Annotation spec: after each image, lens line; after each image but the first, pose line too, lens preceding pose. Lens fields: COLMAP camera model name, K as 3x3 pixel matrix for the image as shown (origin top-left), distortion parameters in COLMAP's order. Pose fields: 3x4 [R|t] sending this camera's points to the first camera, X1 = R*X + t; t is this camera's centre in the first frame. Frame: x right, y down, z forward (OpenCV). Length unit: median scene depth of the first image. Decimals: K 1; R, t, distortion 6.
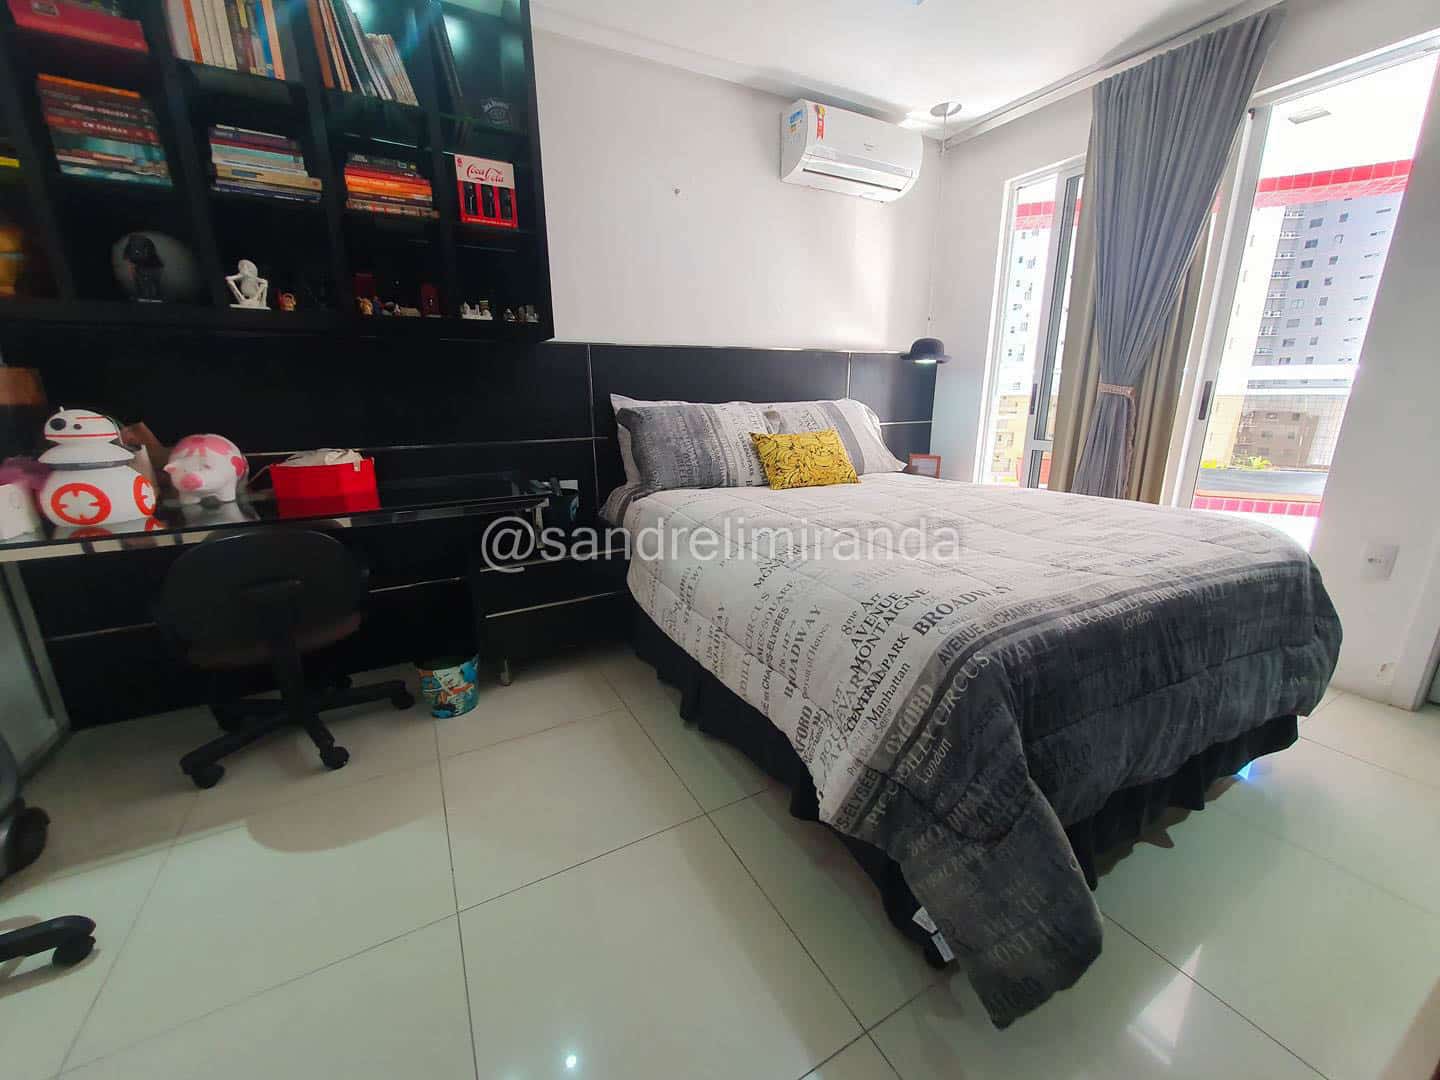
lens RADIAL K [[567.5, 0, 721.6], [0, 567.5, 539.1], [0, 0, 1]] dist [0.000825, 0.000260]
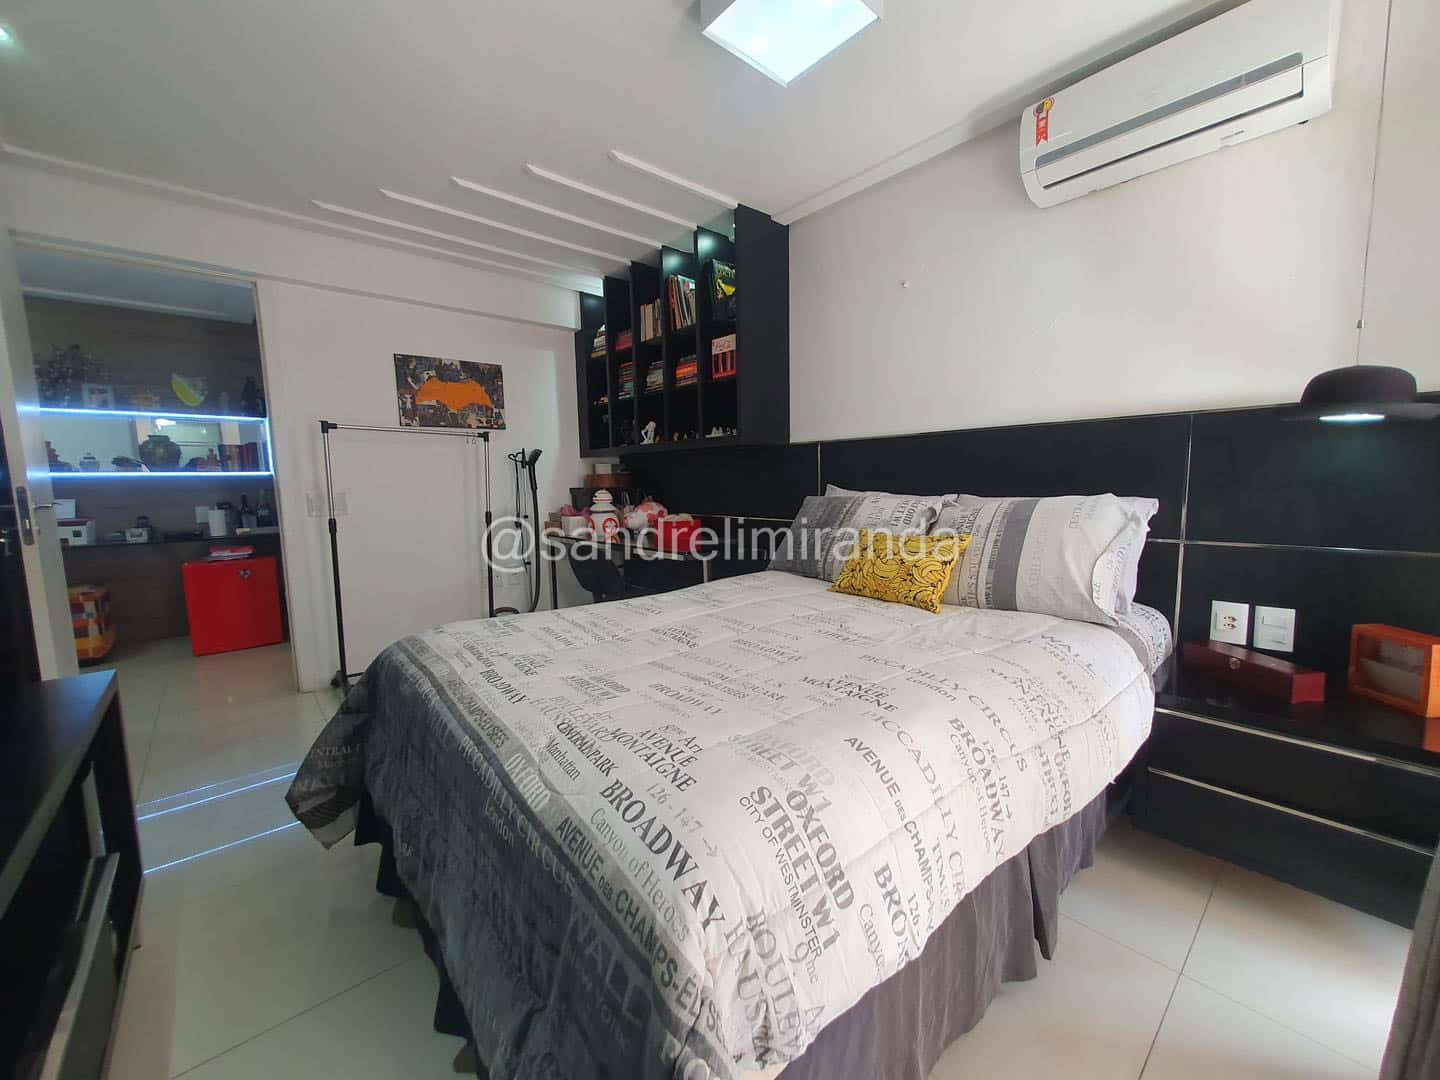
lens RADIAL K [[567.5, 0, 720.6], [0, 567.5, 541.7], [0, 0, 1]] dist [0.000825, 0.000260]
pose [[0.213195, 0.108675, -0.970947, 1.157843], [-0.235741, 0.970153, 0.056823, -0.214275], [0.948142, 0.216778, 0.232451, 0.758596]]
